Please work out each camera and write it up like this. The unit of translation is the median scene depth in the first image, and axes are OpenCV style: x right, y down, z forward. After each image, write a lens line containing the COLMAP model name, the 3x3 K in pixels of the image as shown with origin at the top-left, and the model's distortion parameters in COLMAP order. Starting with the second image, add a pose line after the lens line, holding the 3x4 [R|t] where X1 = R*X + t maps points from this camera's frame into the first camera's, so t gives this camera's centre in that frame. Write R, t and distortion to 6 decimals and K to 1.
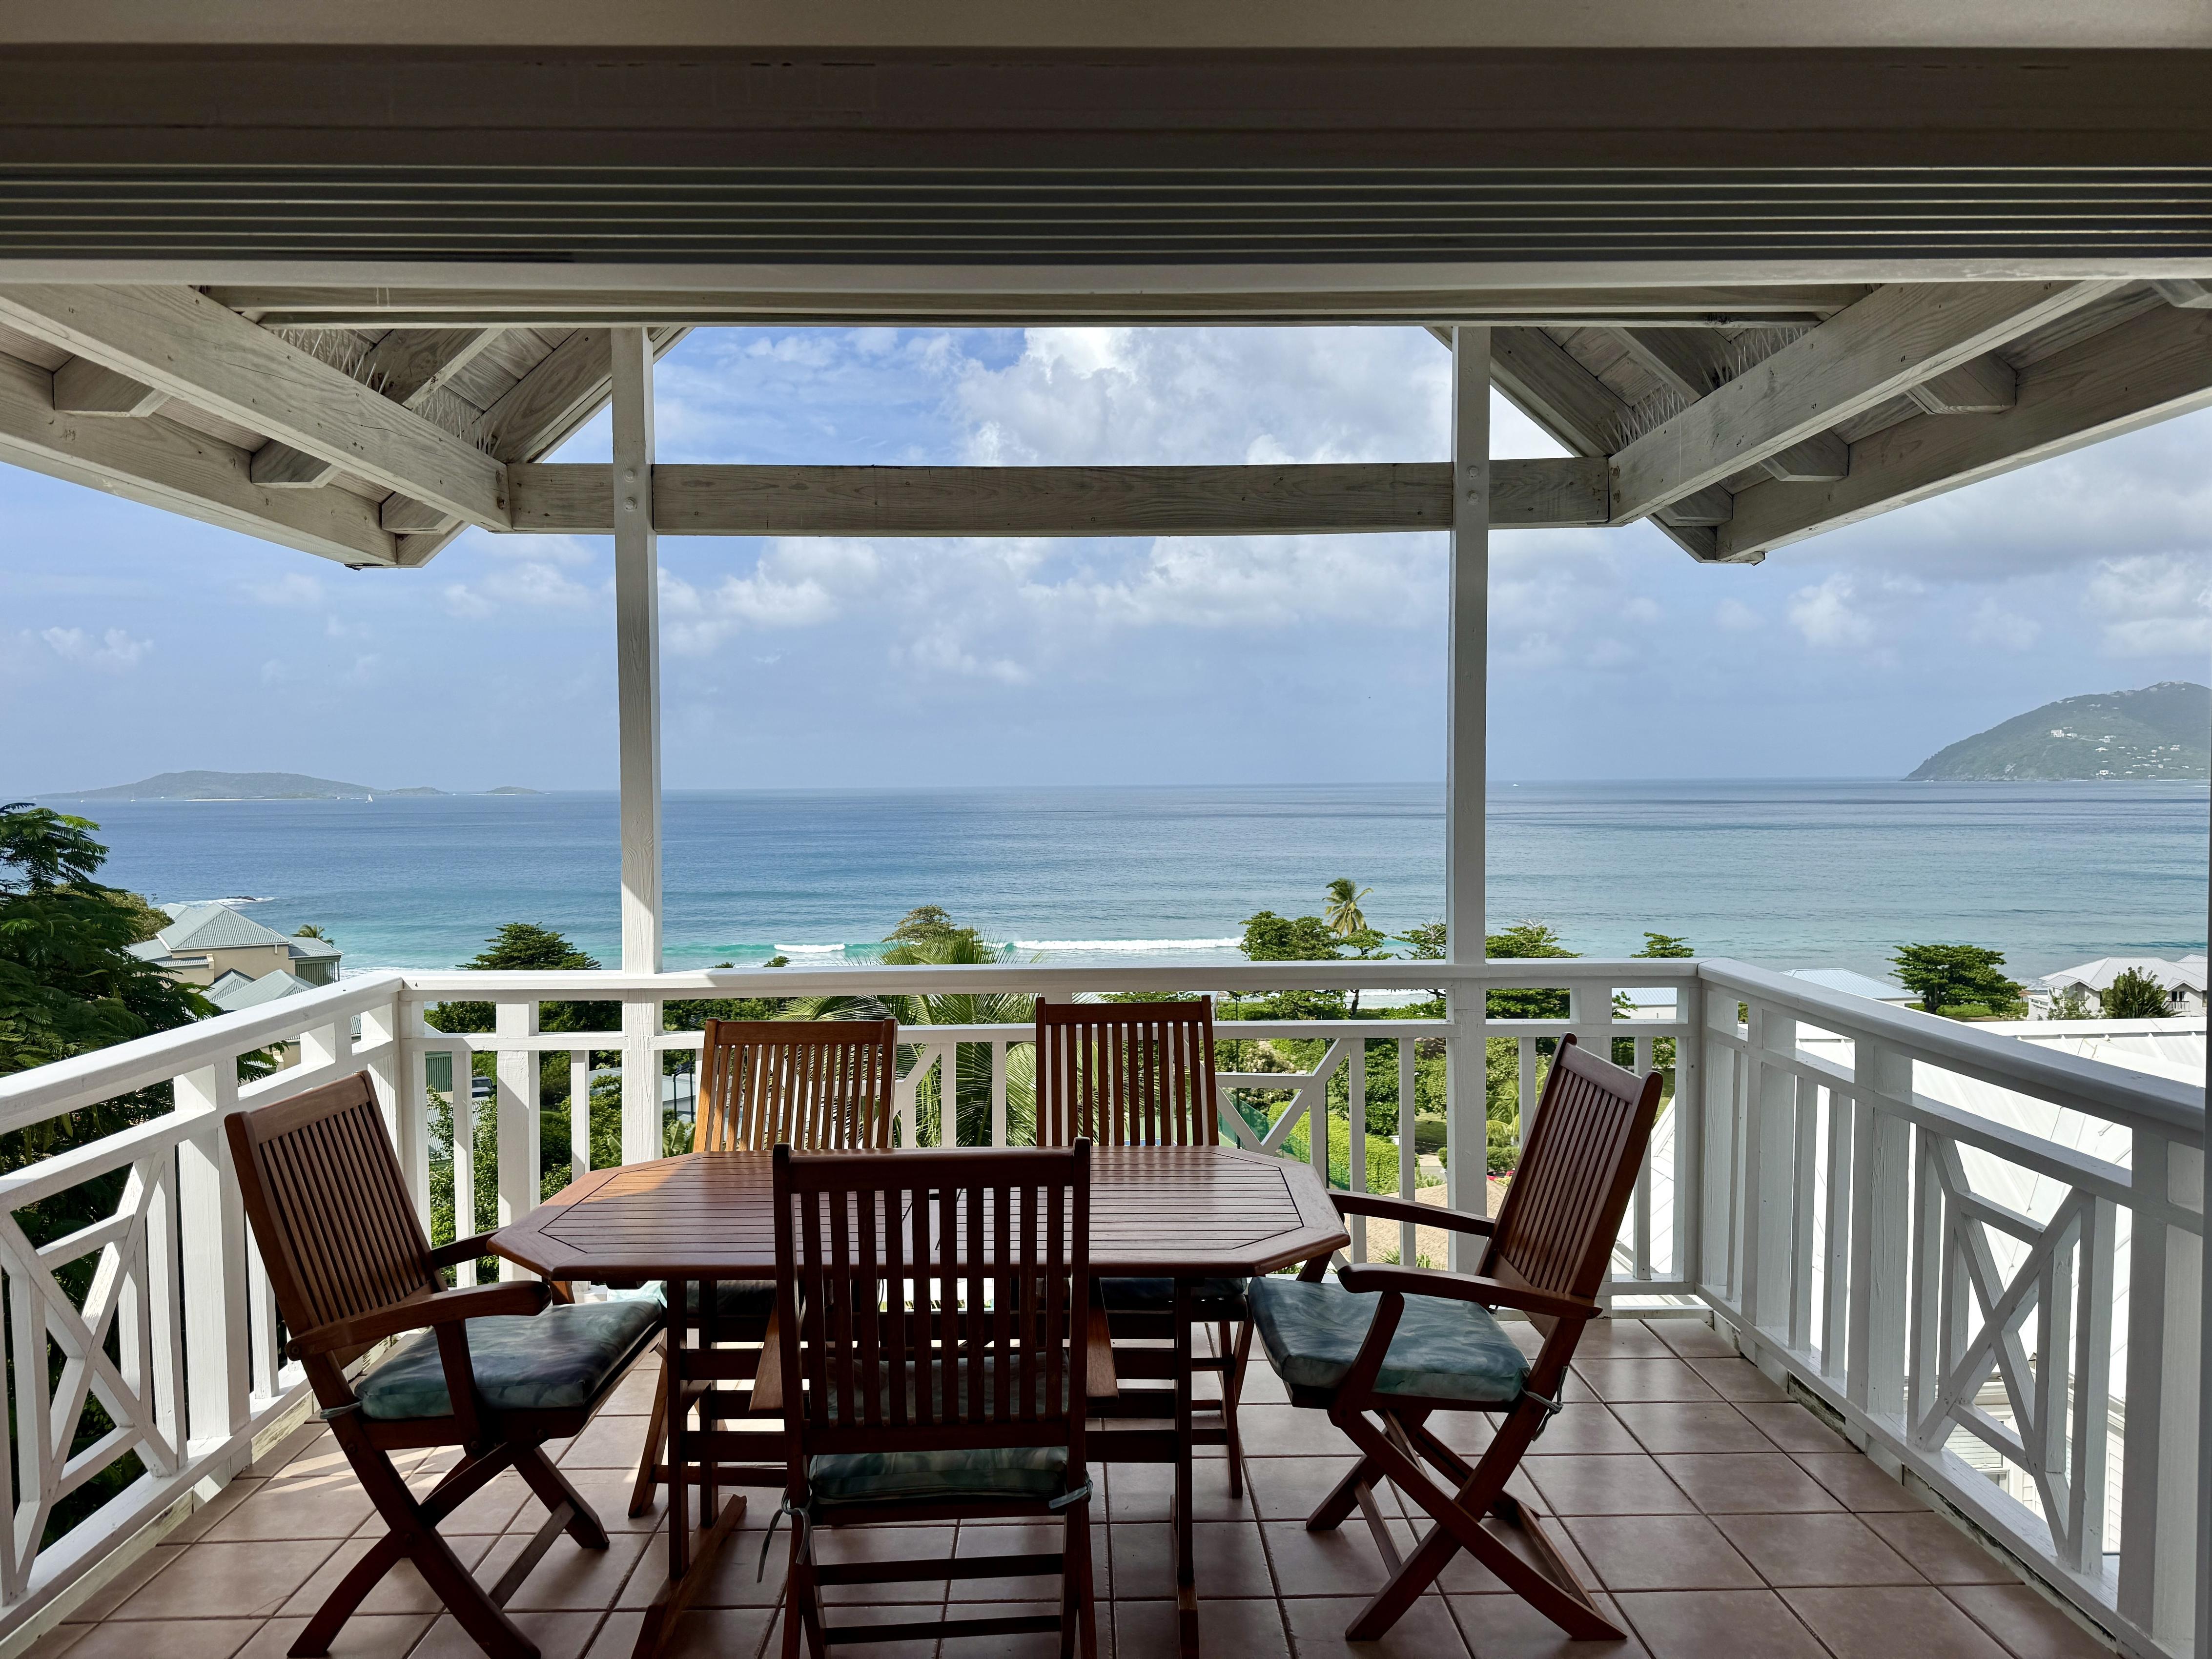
lens RADIAL K [[1562.6, 0, 1109.2], [0, 1562.6, 841.2], [0, 0, 1]] dist [0.002685, -0.002387]
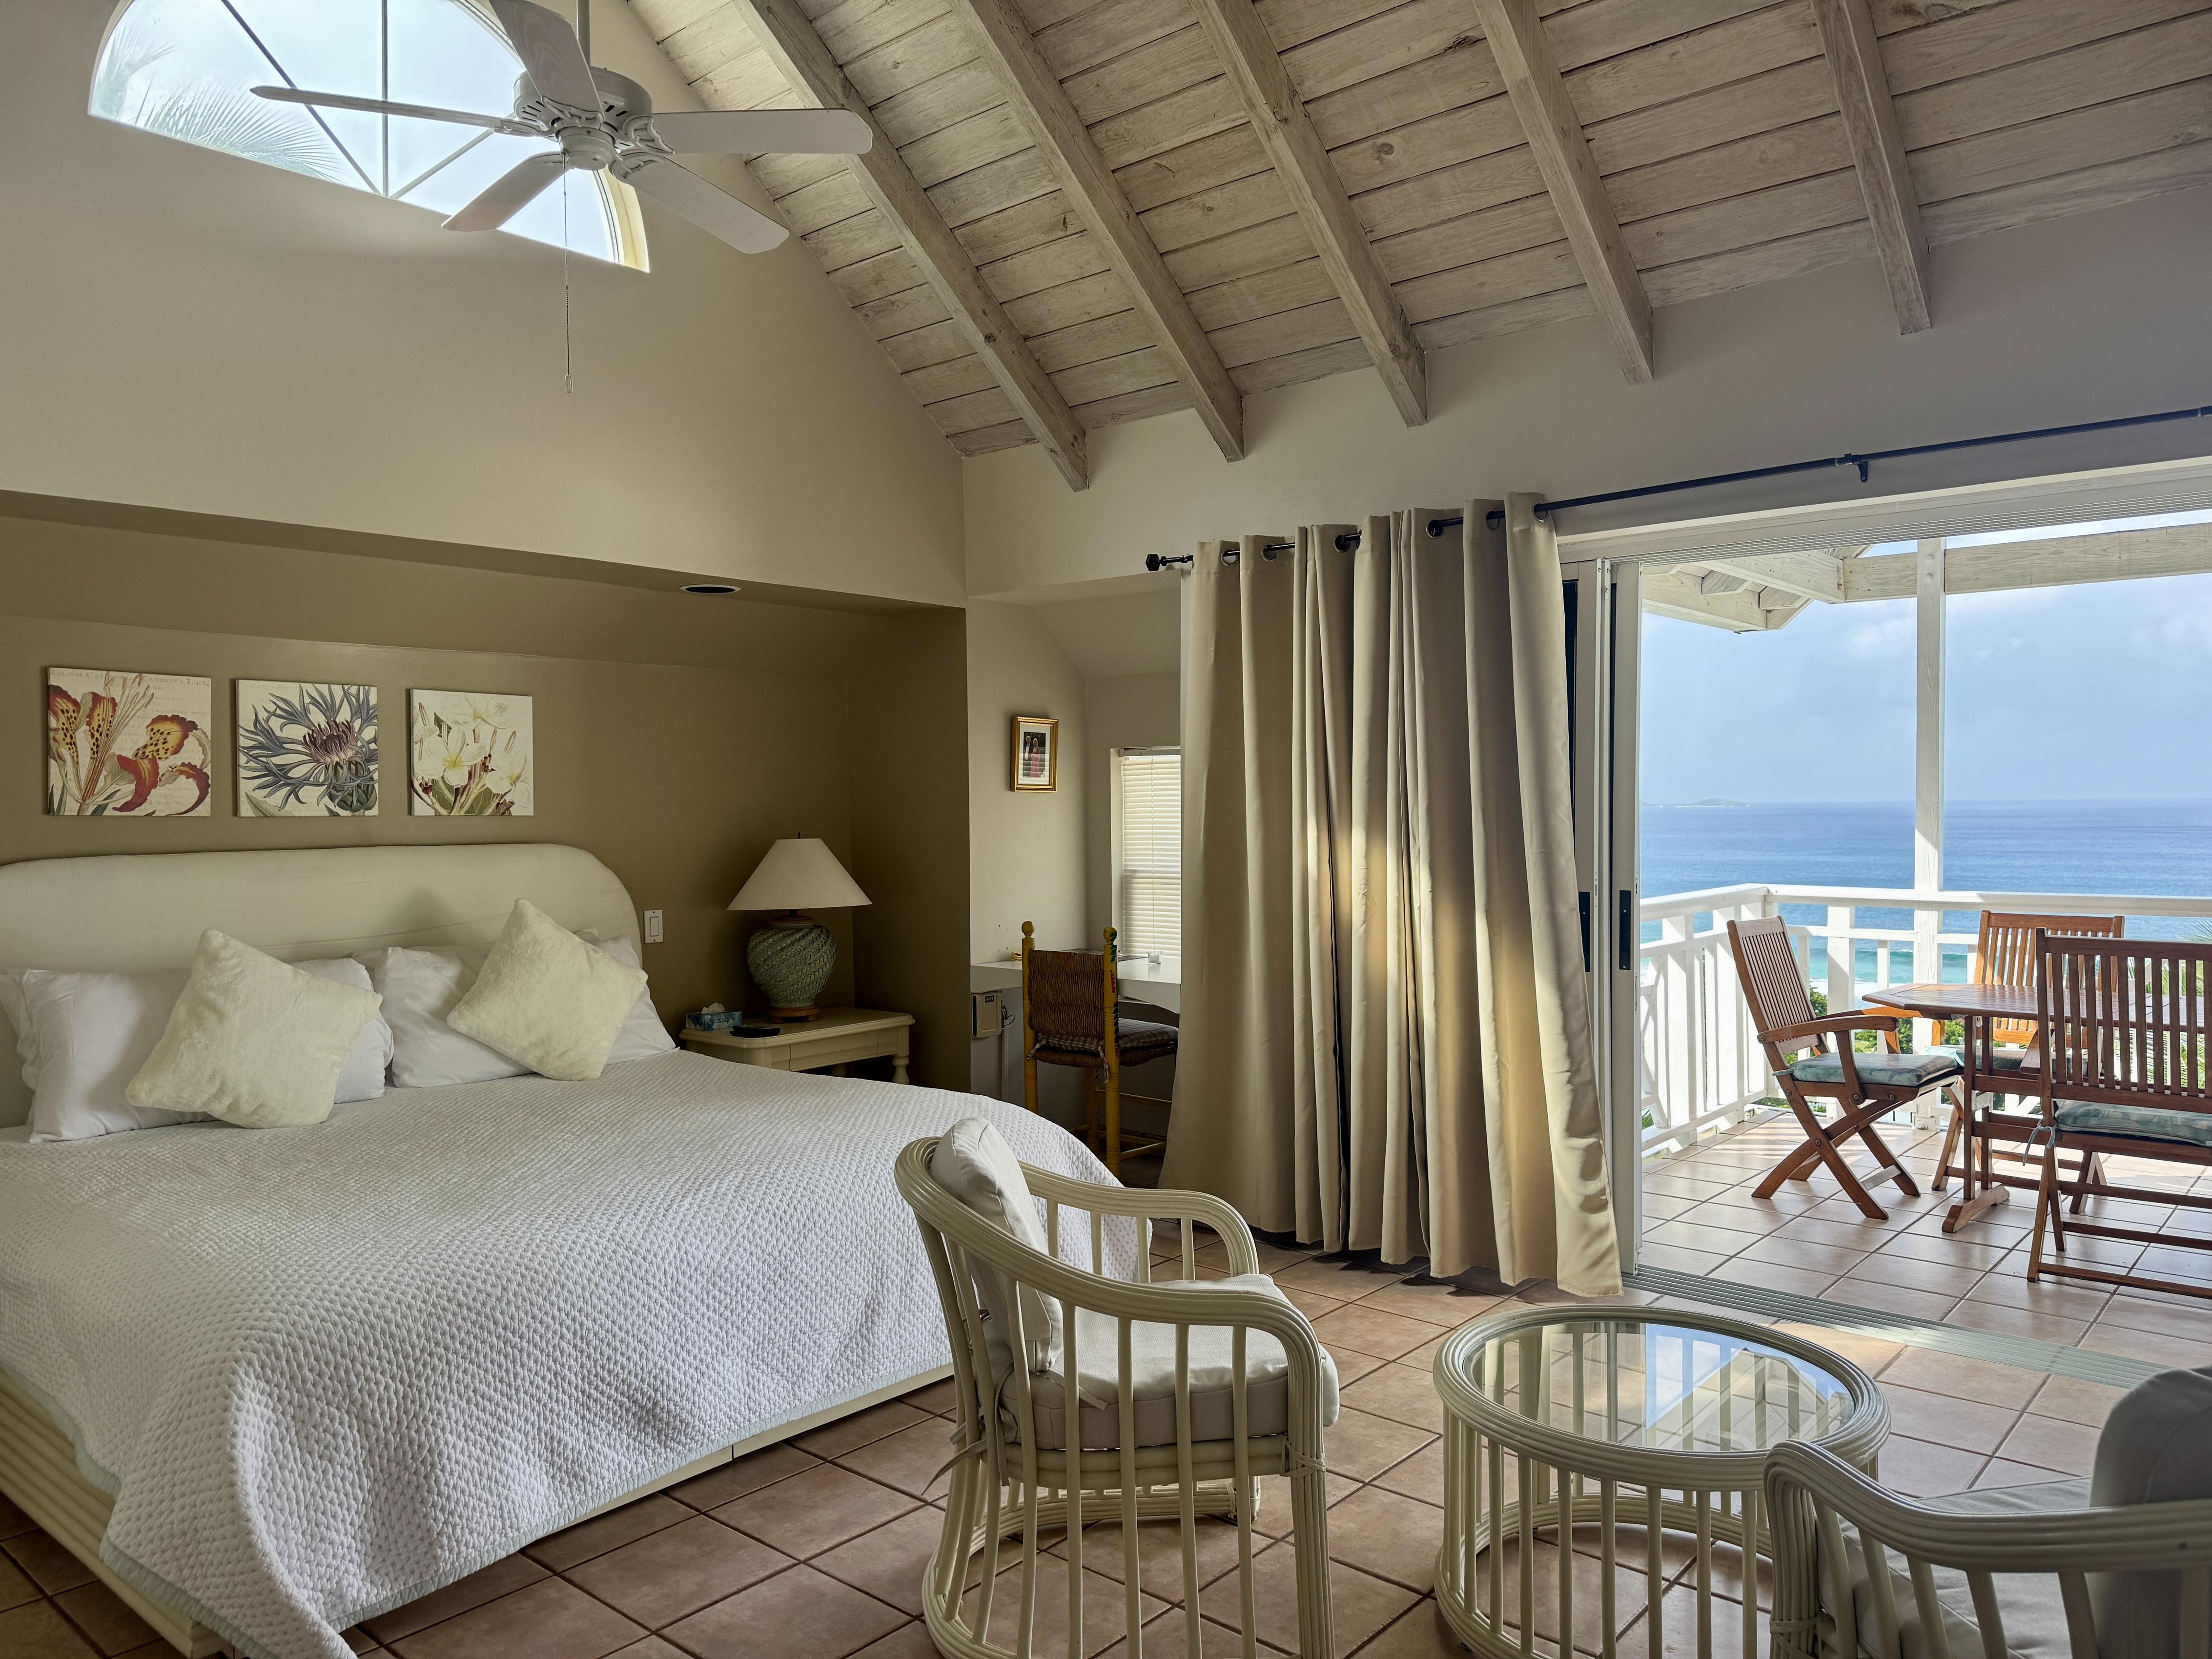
lens RADIAL K [[1562.6, 0, 1110.9], [0, 1562.6, 842.3], [0, 0, 1]] dist [0.002685, -0.002387]
pose [[0.743047, 0.016039, -0.669048, 0.144582], [-0.018776, 0.999819, 0.003116, 0.059362], [0.668976, 0.010247, 0.743213, -0.771779]]
